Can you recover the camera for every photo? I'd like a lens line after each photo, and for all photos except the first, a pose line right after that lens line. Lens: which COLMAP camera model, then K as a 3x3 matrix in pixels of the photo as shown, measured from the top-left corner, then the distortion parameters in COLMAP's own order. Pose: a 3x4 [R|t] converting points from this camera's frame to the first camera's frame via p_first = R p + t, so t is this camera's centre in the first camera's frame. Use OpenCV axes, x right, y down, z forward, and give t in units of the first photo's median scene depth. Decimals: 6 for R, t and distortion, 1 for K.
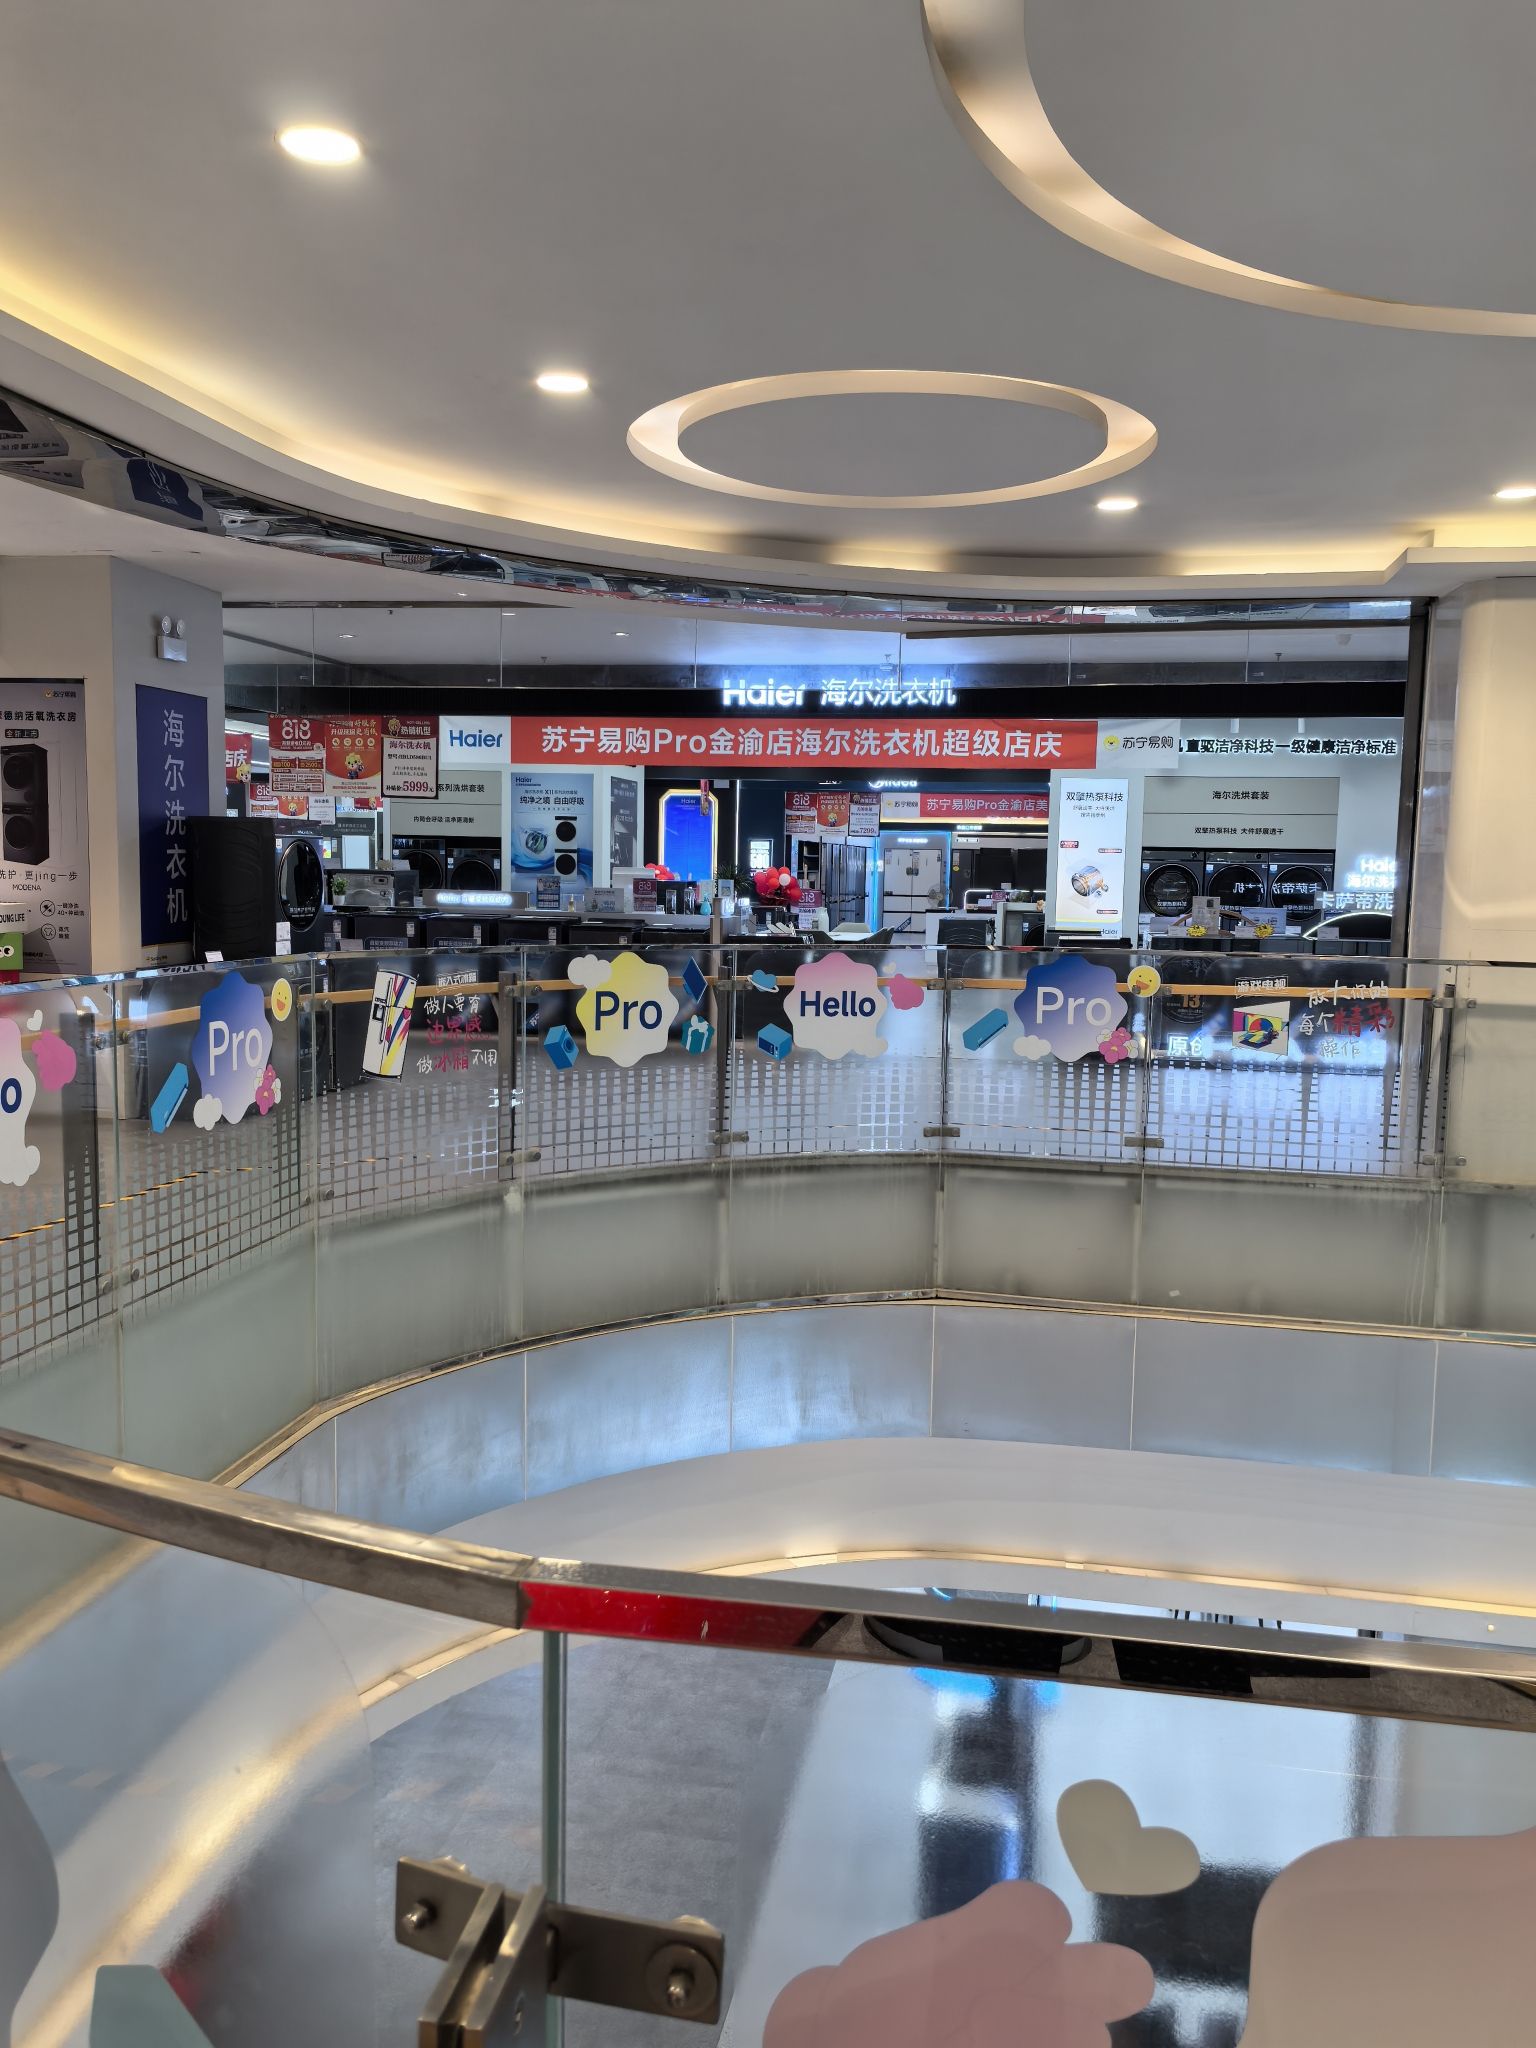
lens RADIAL K [[1630.8, 0, 766.3], [0, 1630.8, 1020.0], [0, 0, 1]] dist [0.072072, -0.004712]
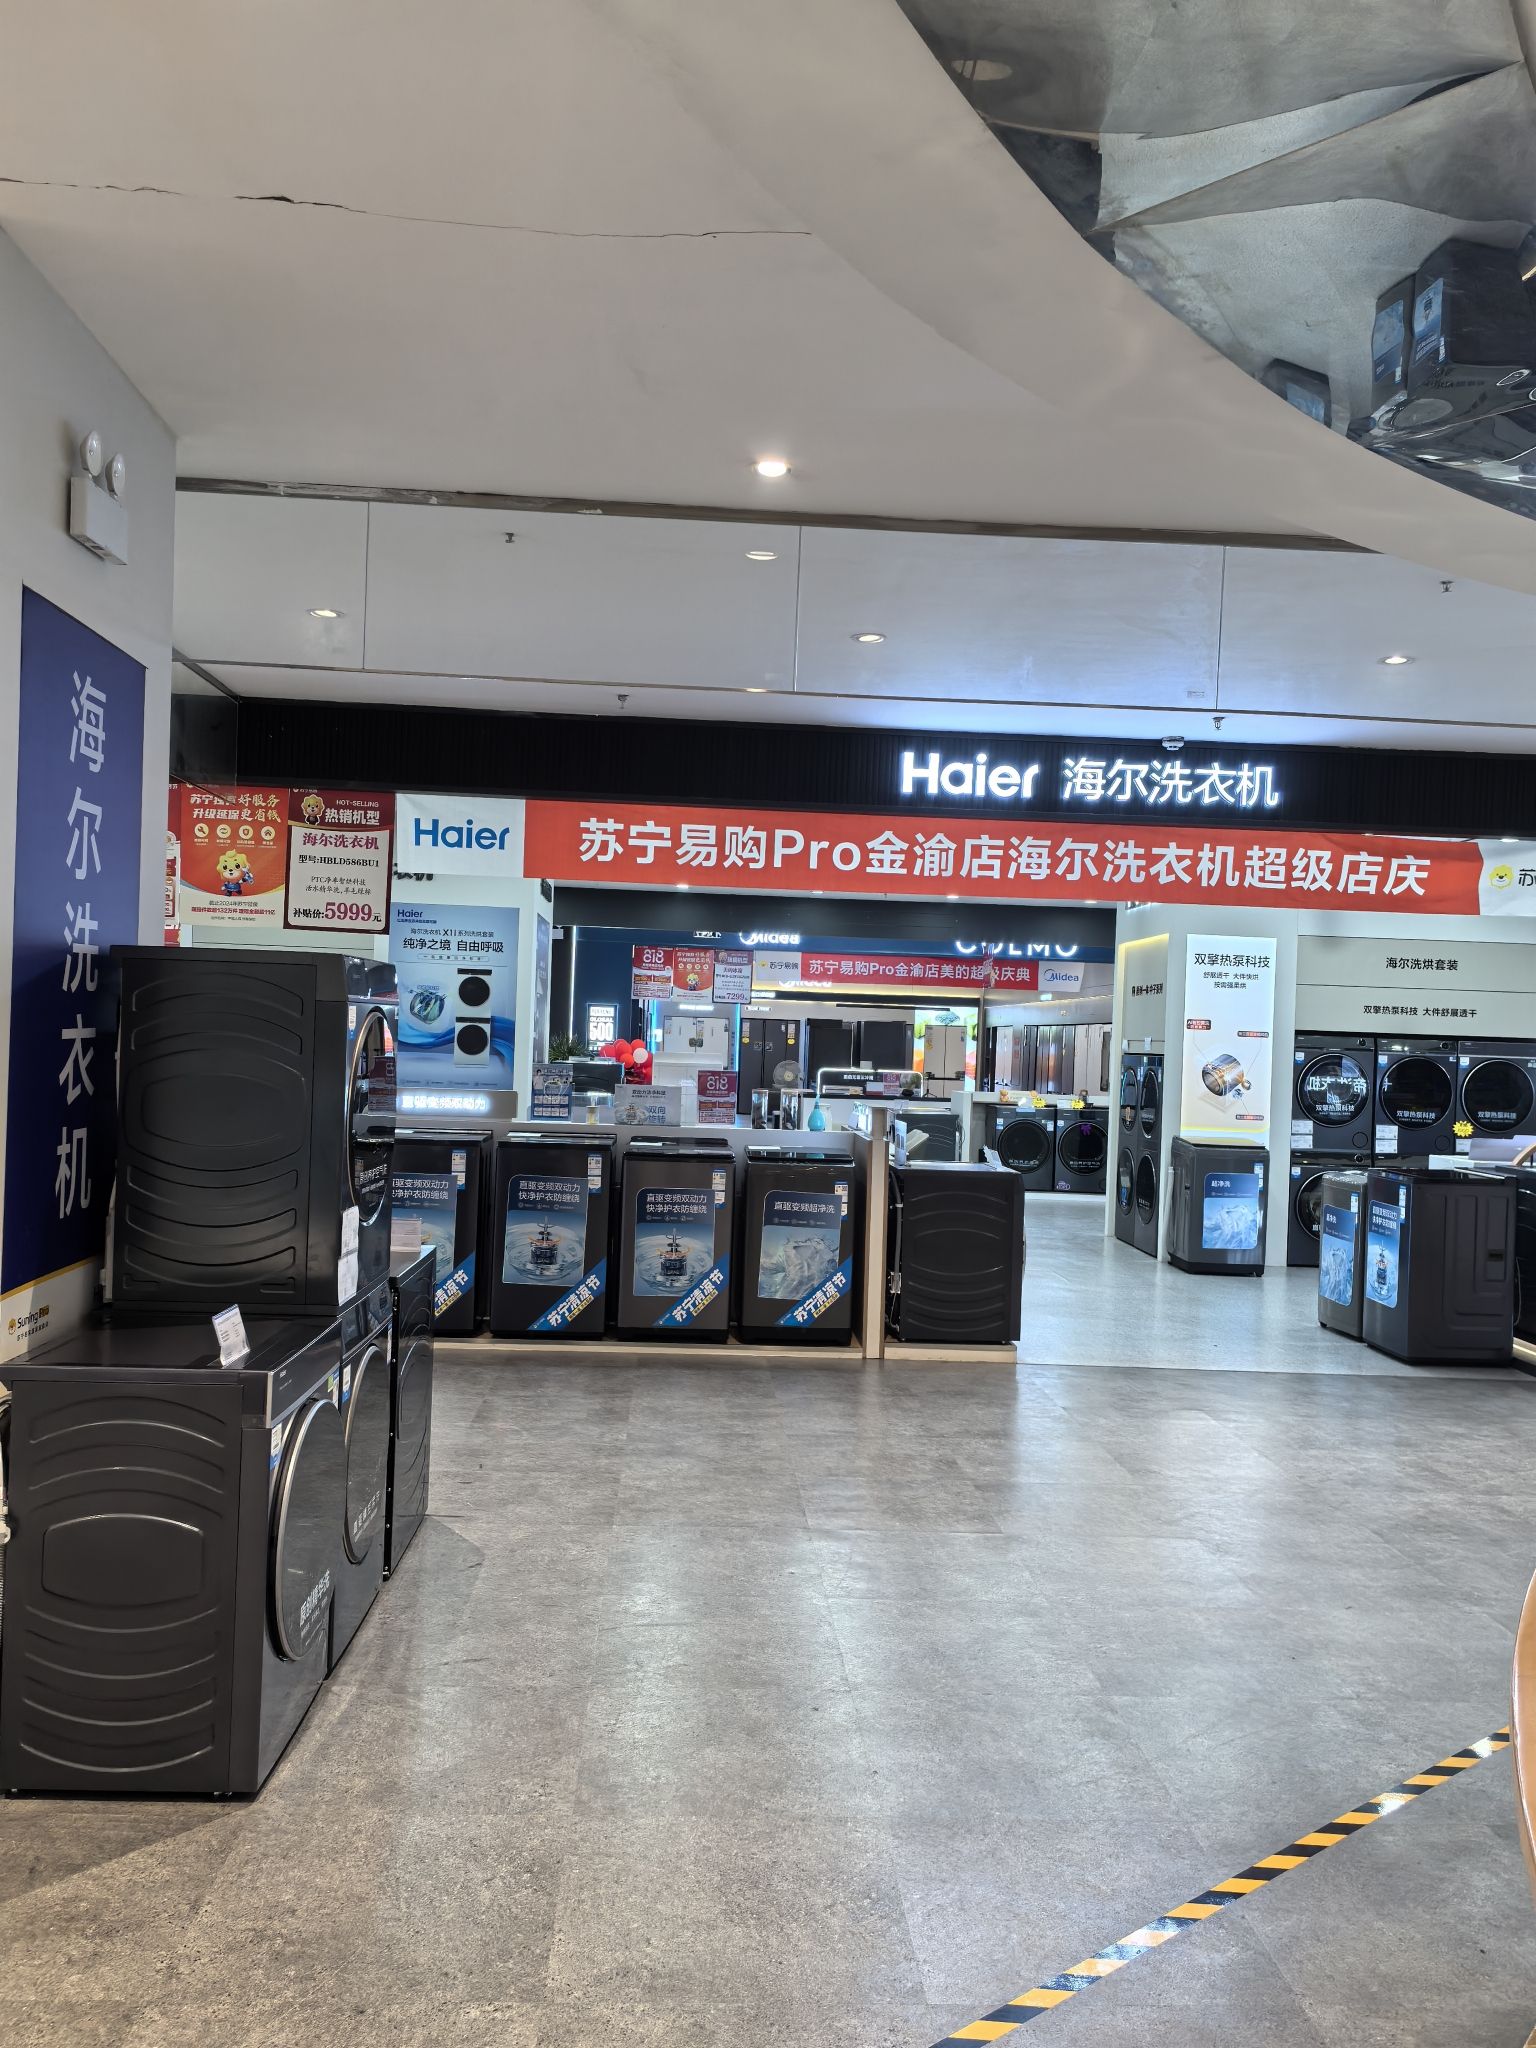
lens RADIAL K [[1630.8, 0, 768.2], [0, 1630.8, 1034.0], [0, 0, 1]] dist [0.072072, -0.004712]
pose [[0.973041, 0.015604, 0.230103, -0.206996], [0.005409, 0.995890, -0.090409, -0.047111], [-0.230568, 0.089216, 0.968958, 0.416693]]
